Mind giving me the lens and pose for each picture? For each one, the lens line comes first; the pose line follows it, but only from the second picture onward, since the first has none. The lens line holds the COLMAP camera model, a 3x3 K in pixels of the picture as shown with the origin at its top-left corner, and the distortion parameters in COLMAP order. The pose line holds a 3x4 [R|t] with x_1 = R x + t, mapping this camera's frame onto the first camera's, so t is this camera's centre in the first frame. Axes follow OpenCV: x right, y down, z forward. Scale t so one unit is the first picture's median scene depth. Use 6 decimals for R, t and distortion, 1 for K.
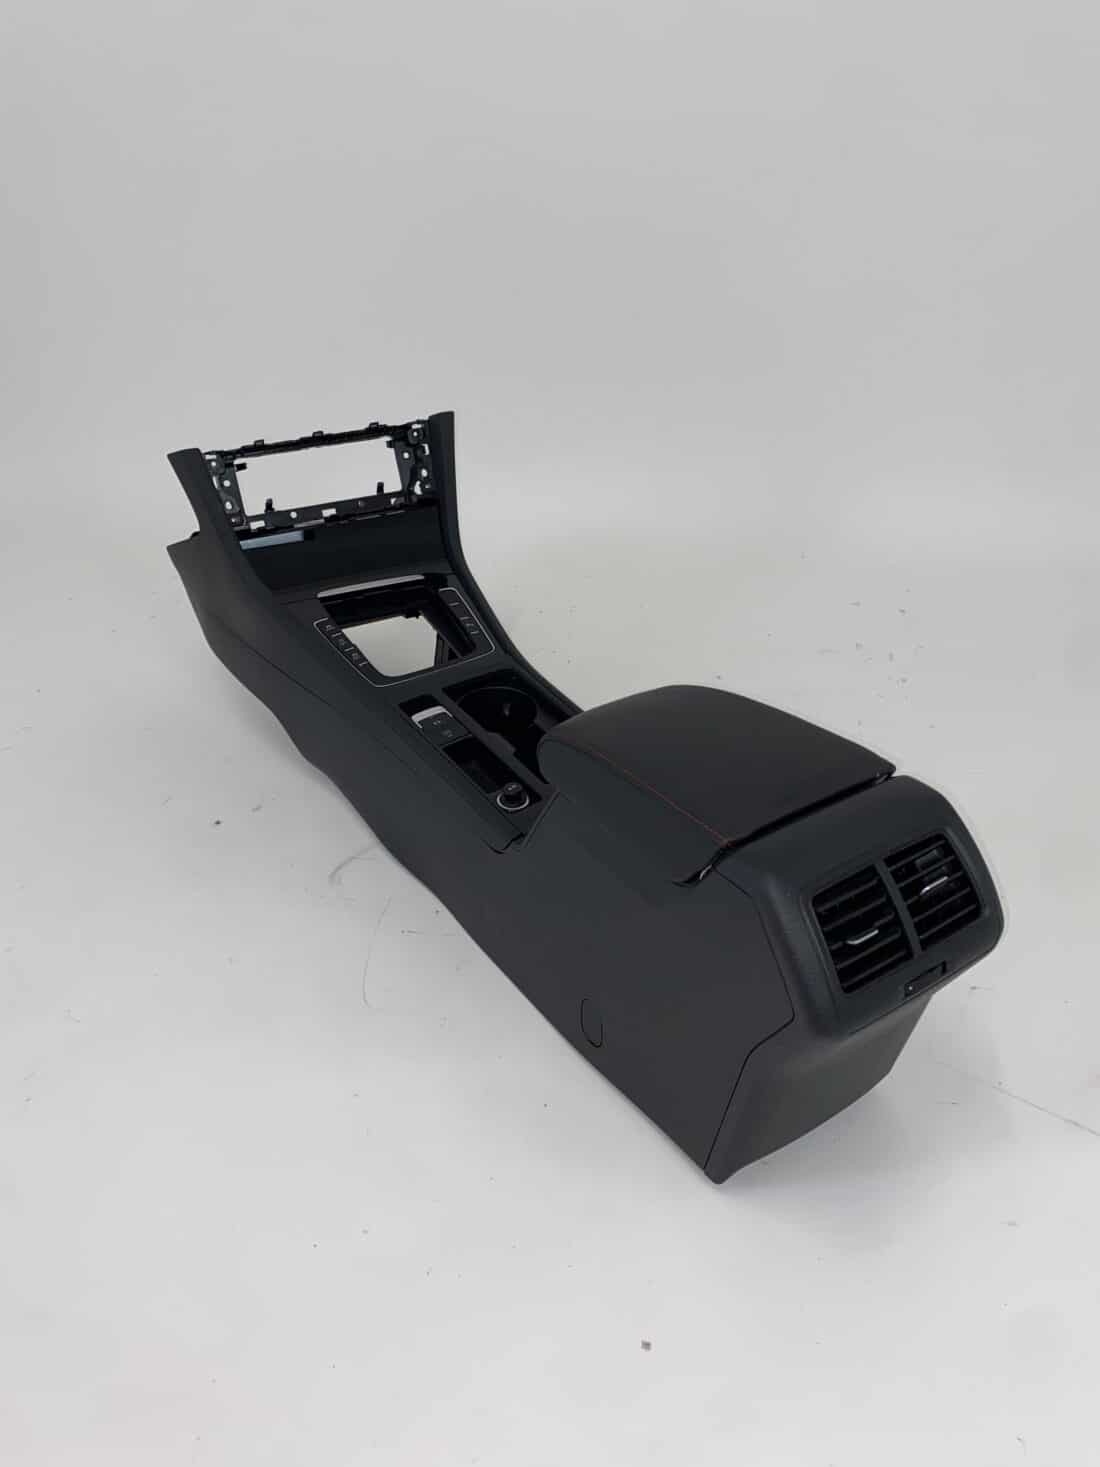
lens RADIAL K [[1112.5, 0, 550.0], [0, 1112.5, 733.5], [0, 0, 1]] dist [-0.005149, -0.006065]
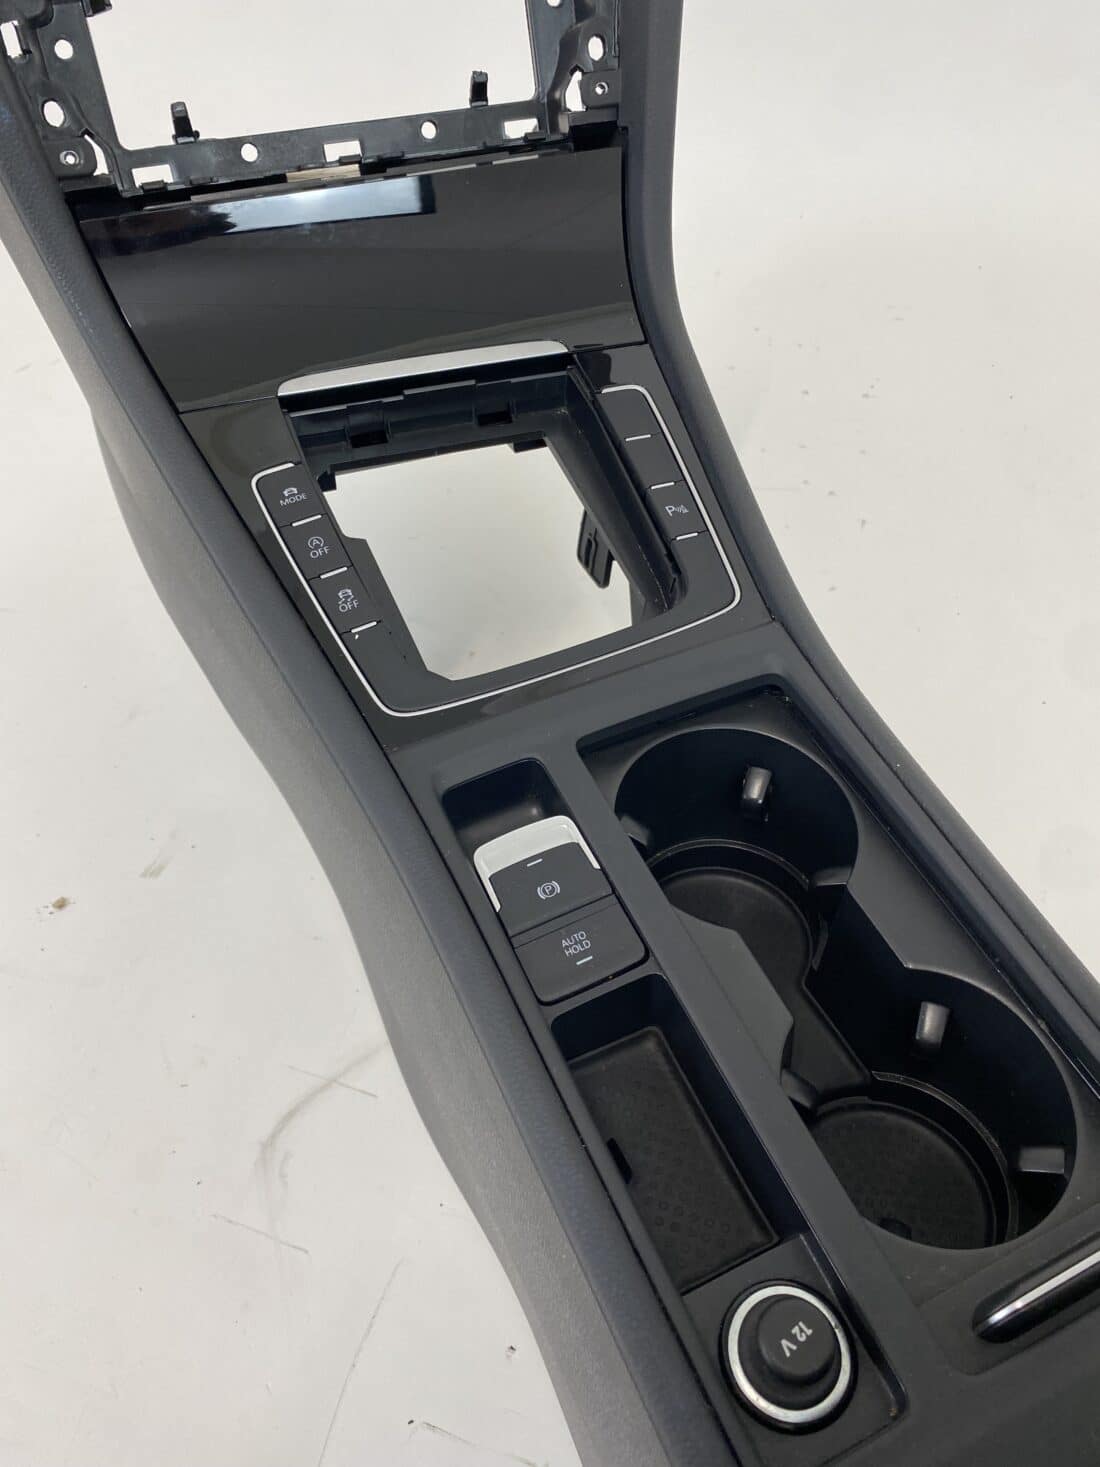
lens RADIAL K [[1100.1, 0, 550.0], [0, 1100.1, 733.5], [0, 0, 1]] dist [-0.003316, -0.009105]
pose [[0.985716, 0.117746, -0.120412, -0.057951], [-0.080532, 0.957480, 0.277031, -0.118038], [0.147911, -0.263377, 0.953286, 0.601914]]
